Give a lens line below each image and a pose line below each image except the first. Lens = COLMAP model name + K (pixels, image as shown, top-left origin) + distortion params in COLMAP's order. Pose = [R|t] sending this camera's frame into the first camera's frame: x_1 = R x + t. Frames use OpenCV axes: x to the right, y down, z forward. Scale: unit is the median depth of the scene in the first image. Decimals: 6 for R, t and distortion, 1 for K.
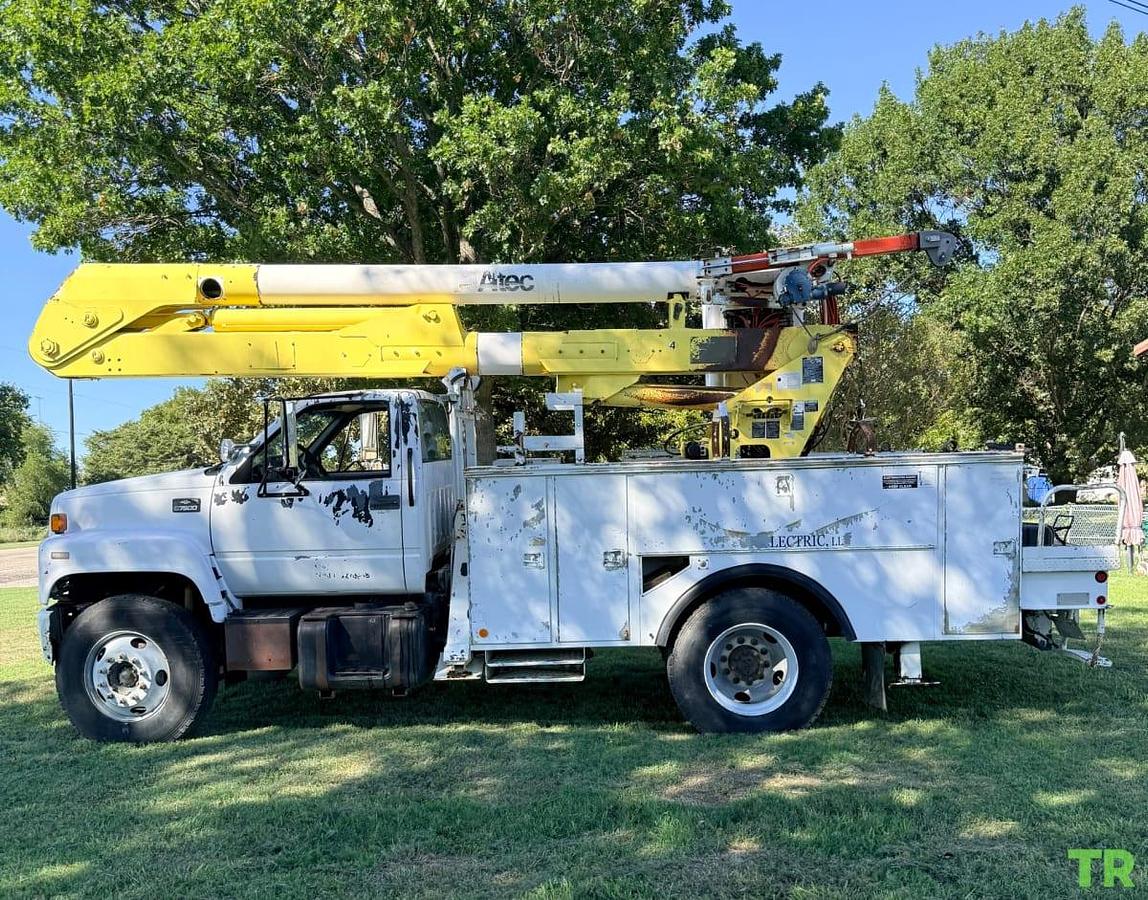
lens RADIAL K [[1109.1, 0, 573.5], [0, 1109.1, 471.2], [0, 0, 1]] dist [0.063469, -0.326266]
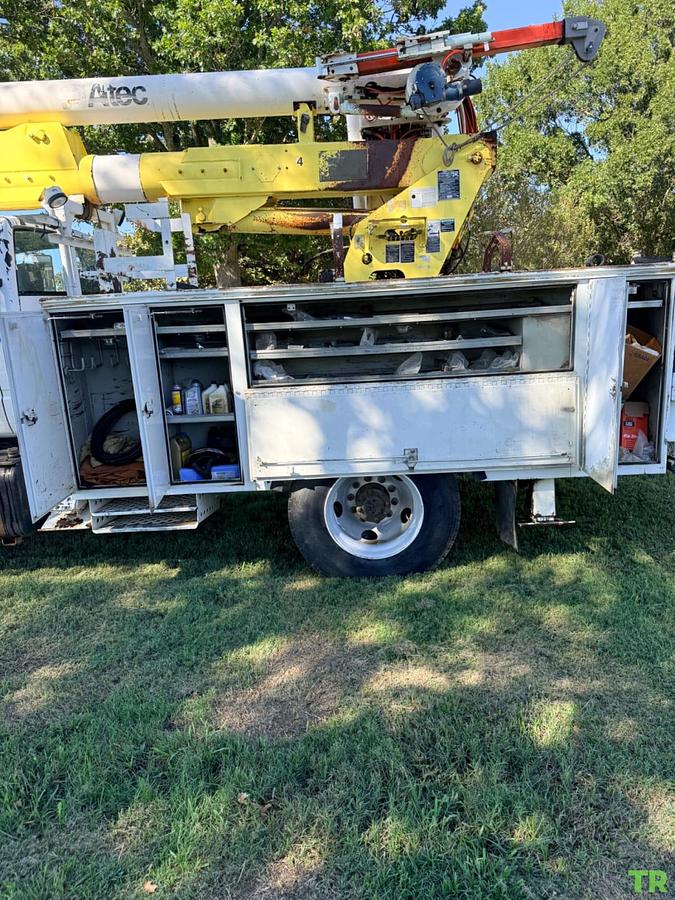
lens RADIAL K [[751.2, 0, 333.8], [0, 751.2, 451.5], [0, 0, 1]] dist [0.052255, -0.185174]
pose [[0.999315, -0.028922, 0.023103, 0.096809], [0.024319, 0.983497, 0.179284, 0.012981], [-0.027907, -0.178599, 0.983526, 0.337449]]
